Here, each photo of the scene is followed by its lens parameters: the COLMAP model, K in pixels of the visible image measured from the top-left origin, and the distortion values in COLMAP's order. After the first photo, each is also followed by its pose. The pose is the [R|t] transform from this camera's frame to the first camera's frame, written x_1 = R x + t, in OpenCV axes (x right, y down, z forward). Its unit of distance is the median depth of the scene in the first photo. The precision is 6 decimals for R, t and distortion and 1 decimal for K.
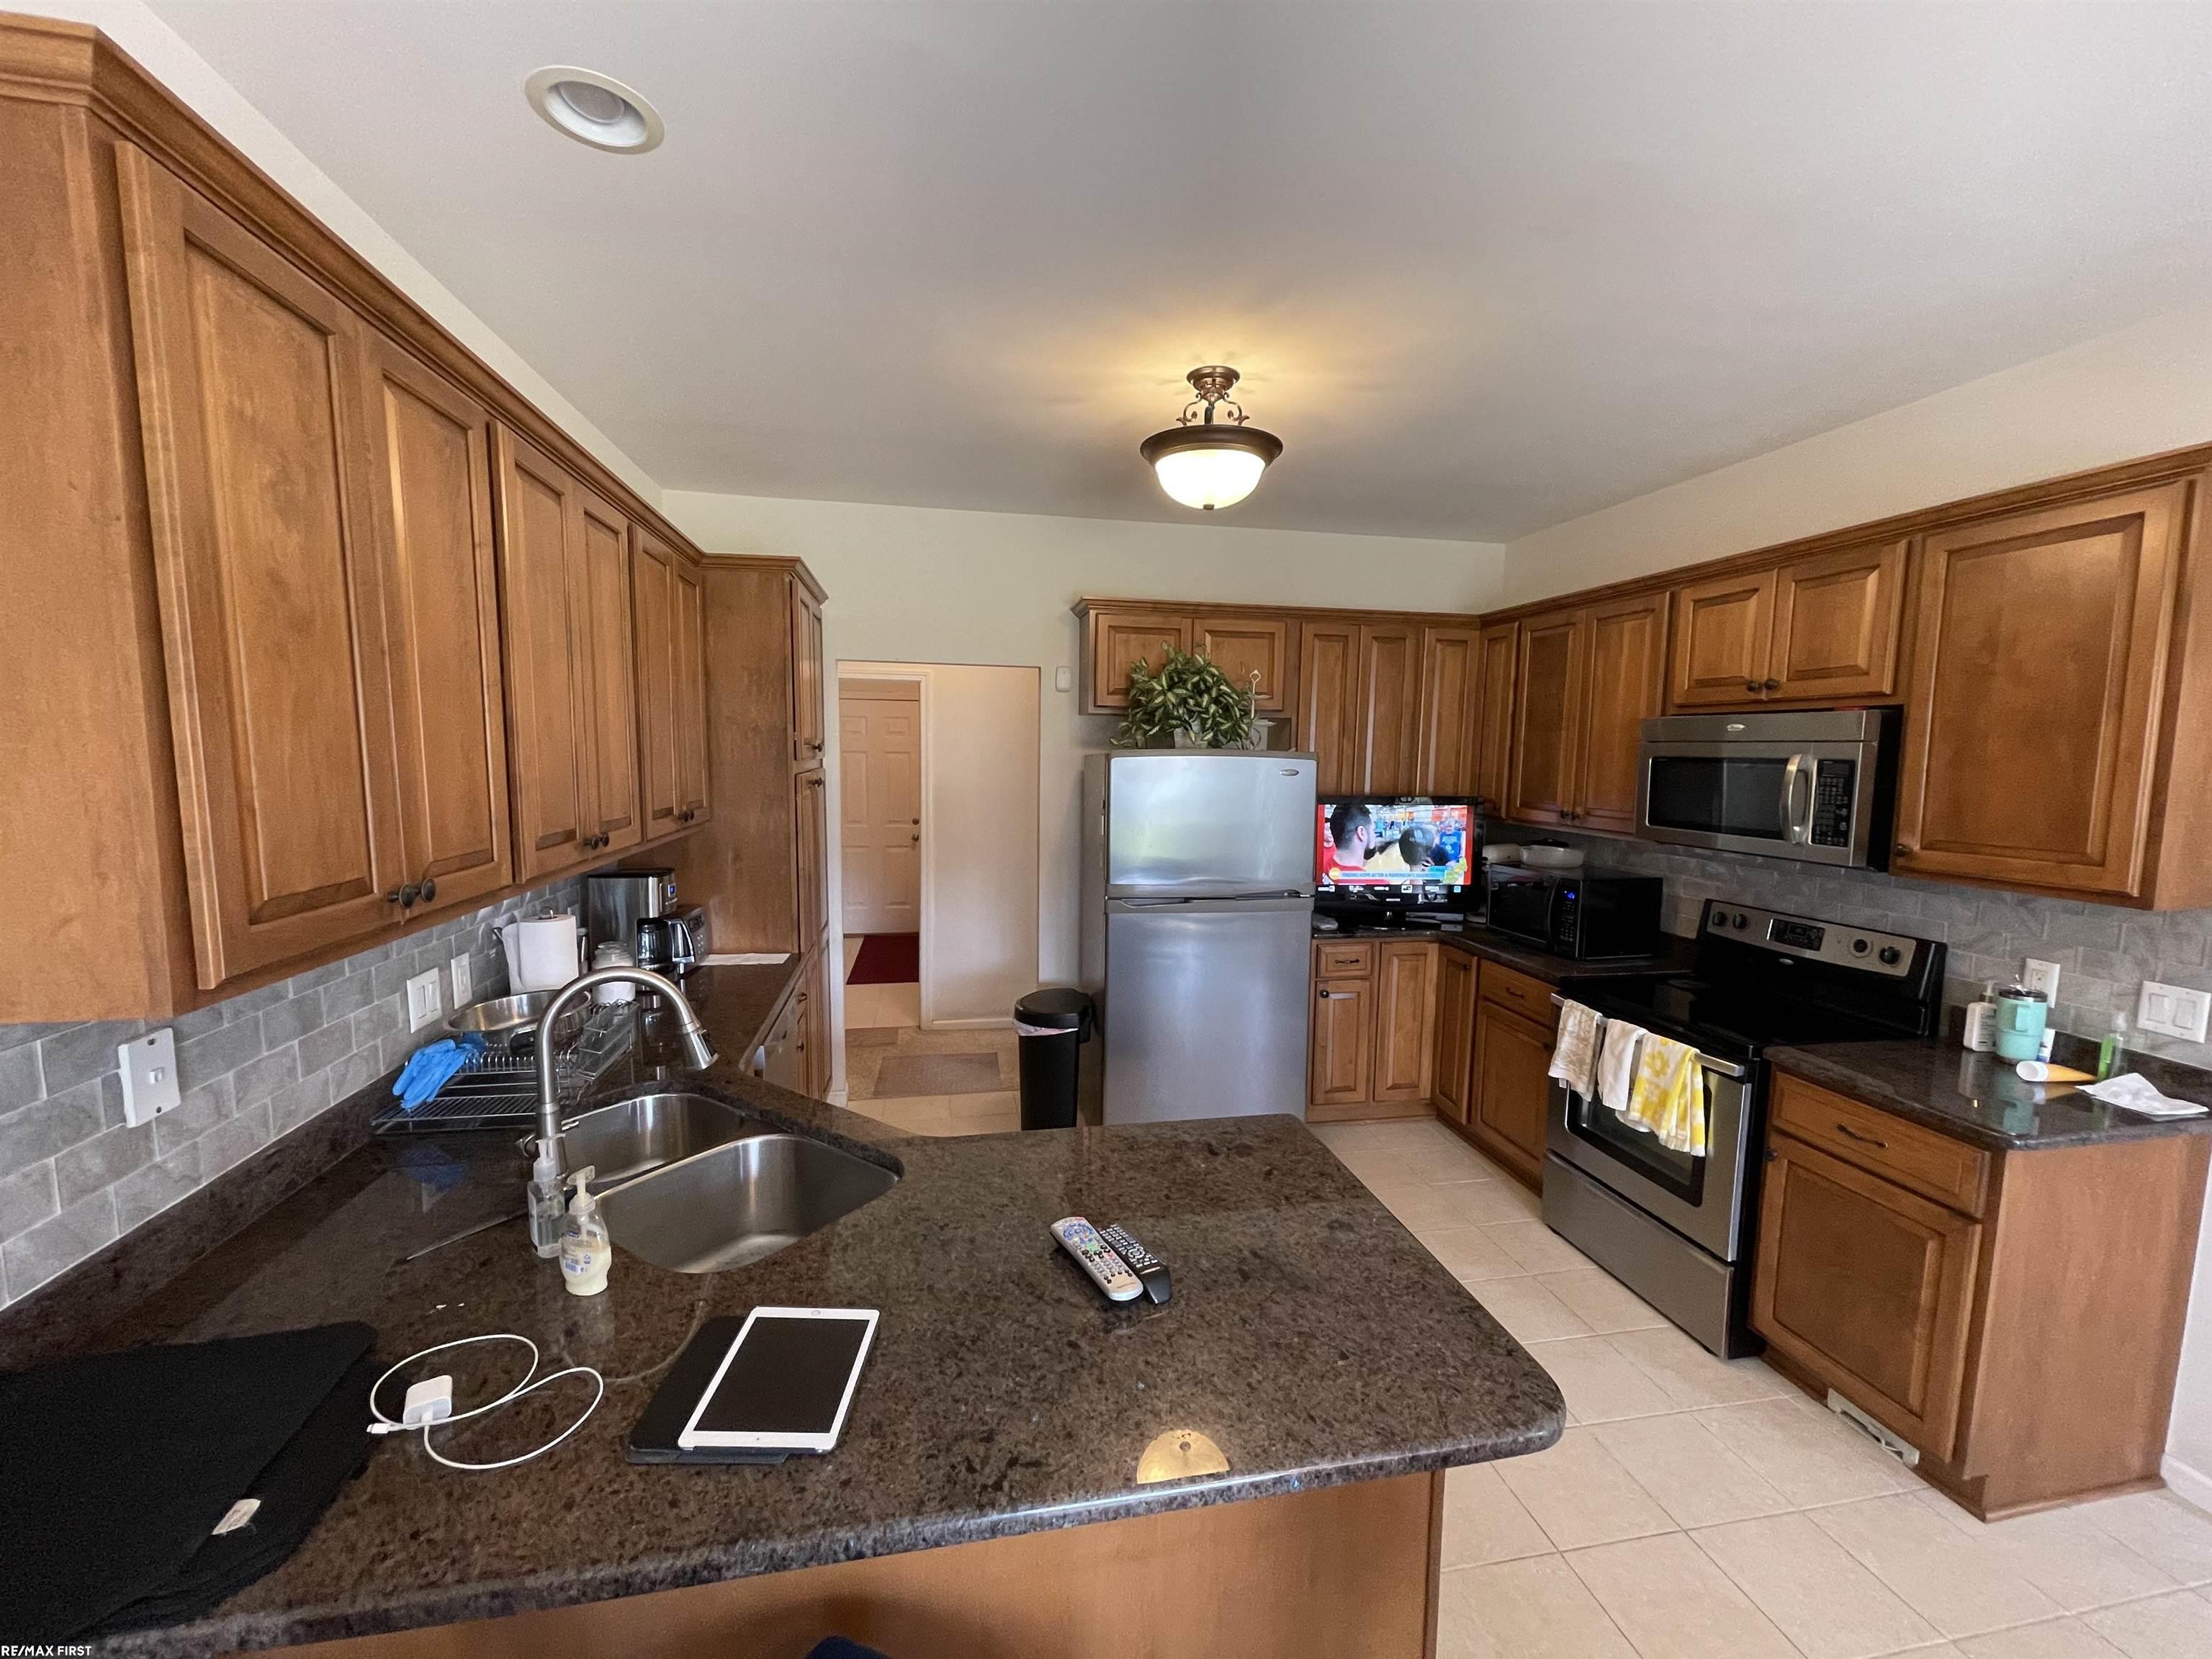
lens RADIAL K [[889.7, 0, 1103.1], [0, 889.7, 836.8], [0, 0, 1]] dist [0.009025, -0.000111]
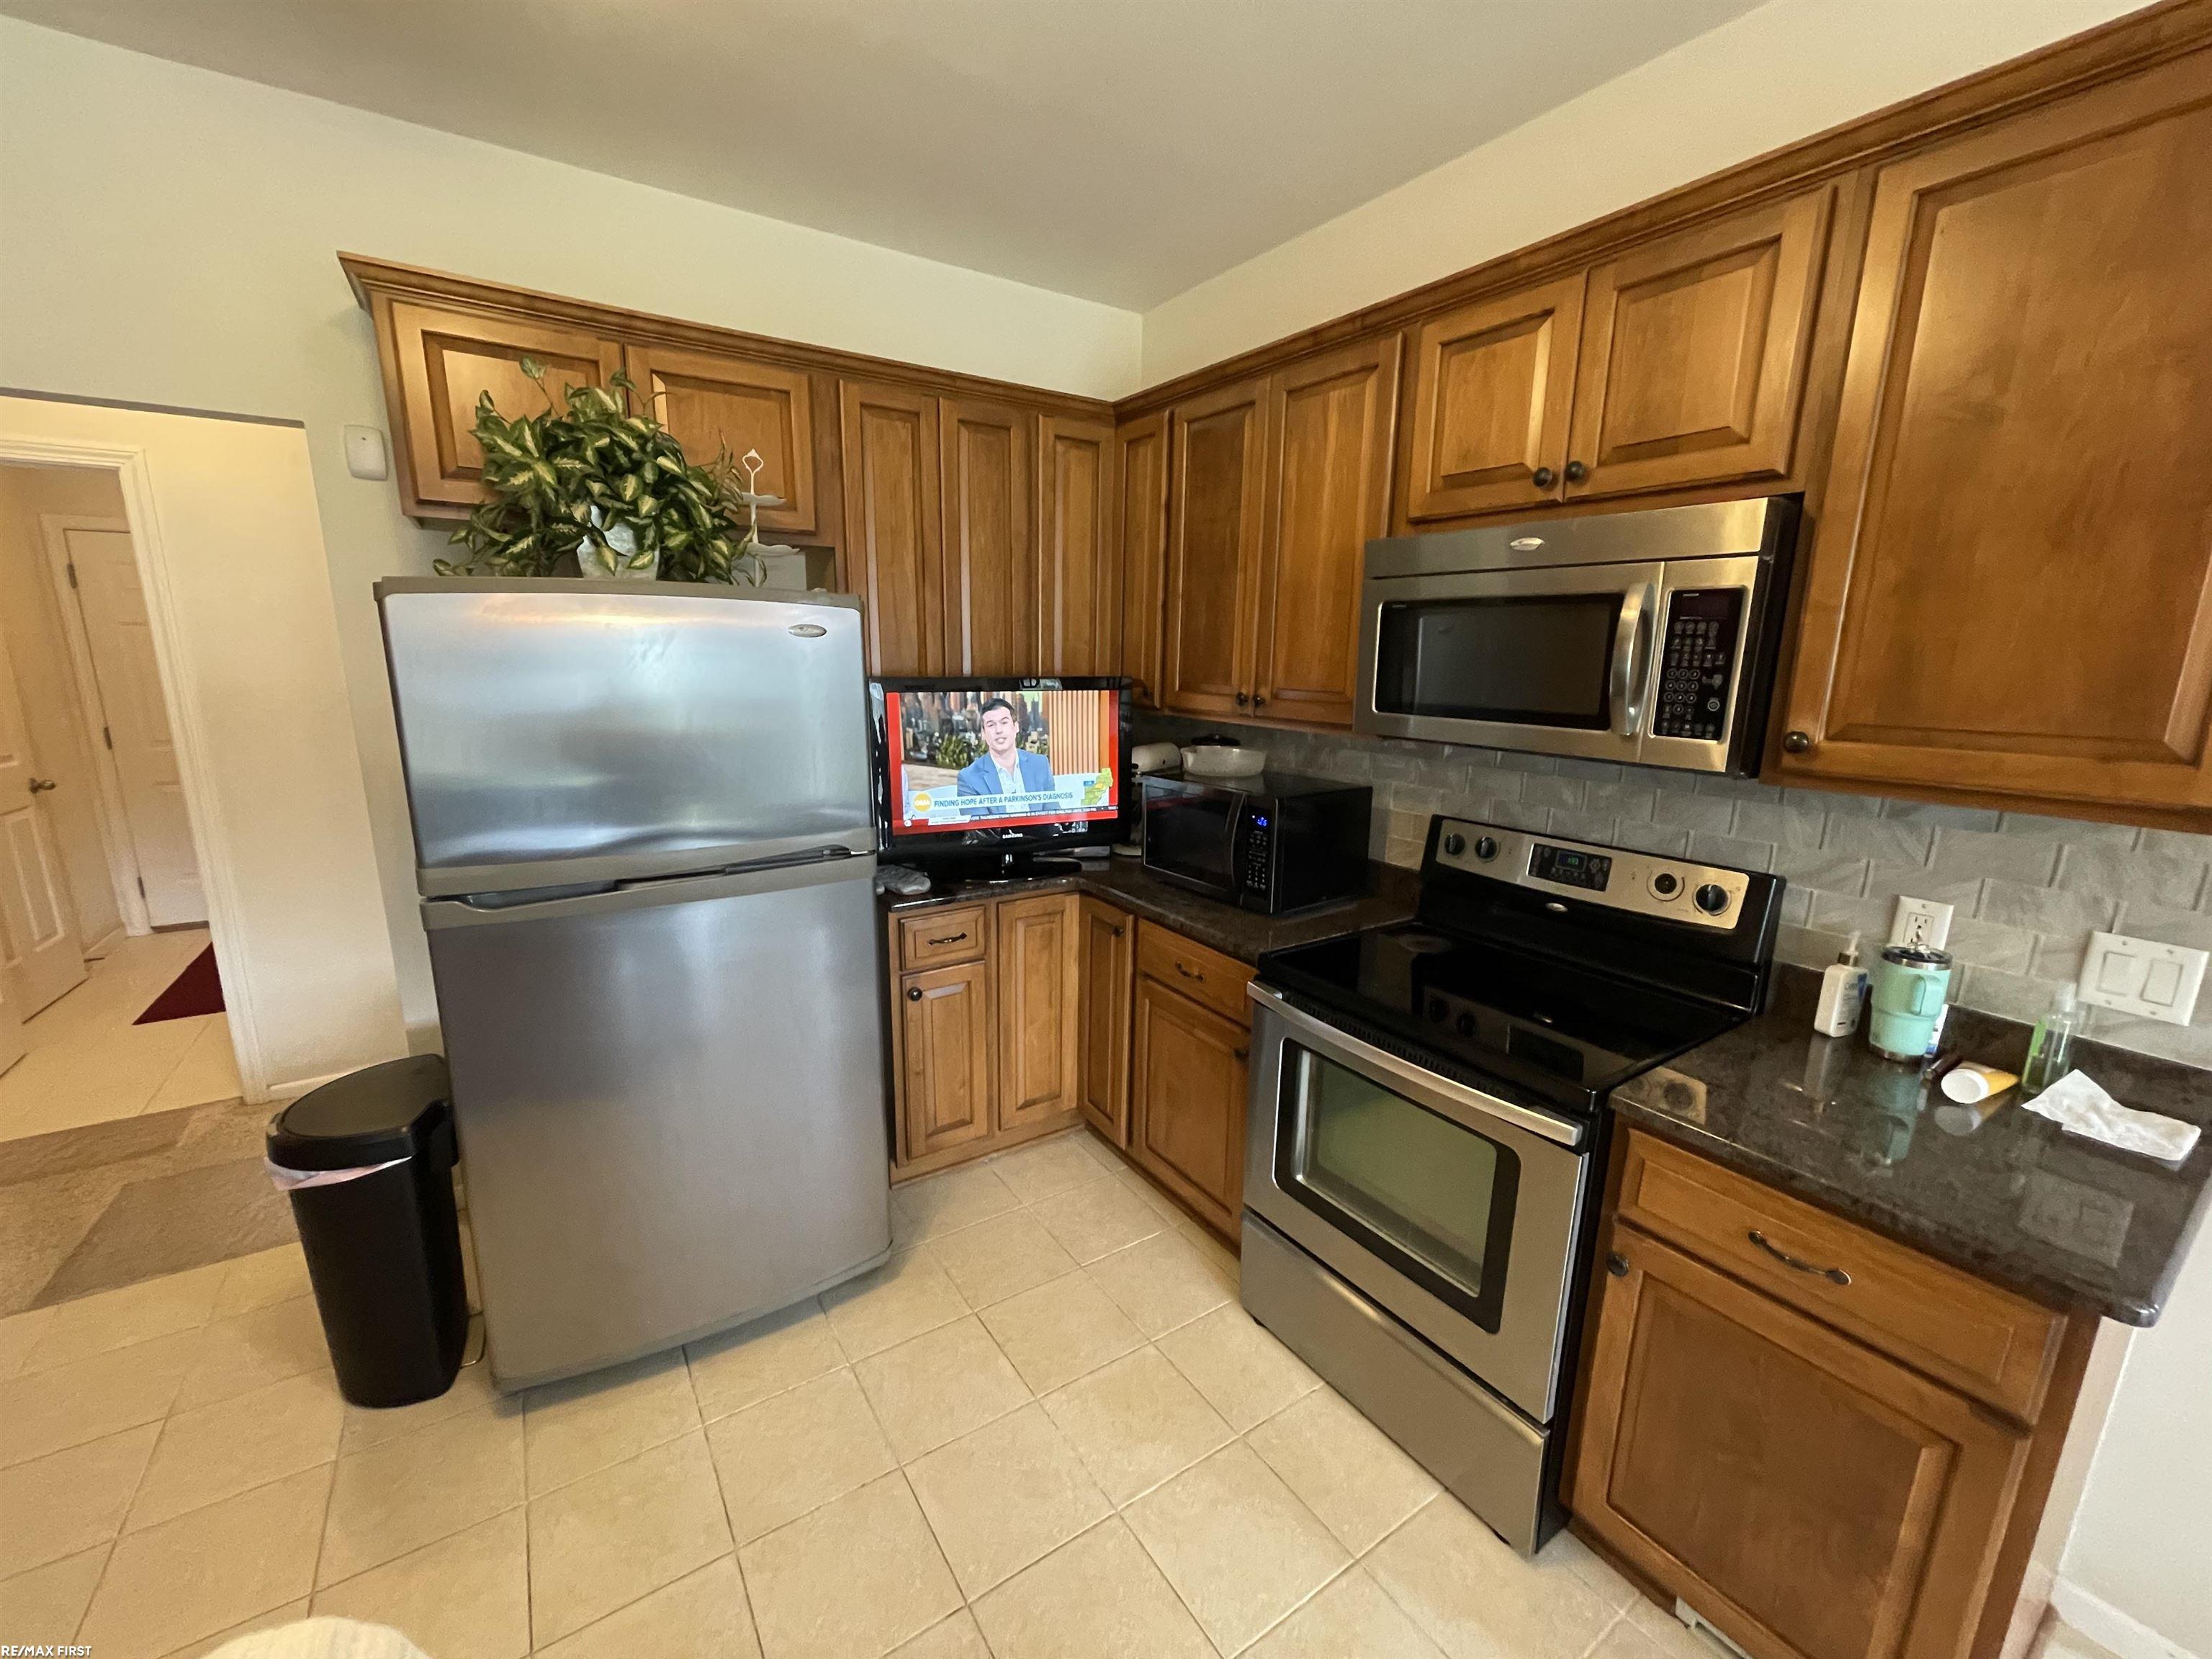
lens RADIAL K [[889.7, 0, 1103.1], [0, 889.7, 836.8], [0, 0, 1]] dist [0.009025, -0.000111]
pose [[0.920845, -0.083537, 0.380876, 0.167162], [0.038384, 0.991458, 0.124654, -0.010660], [-0.388035, -0.100167, 0.916185, 0.452387]]
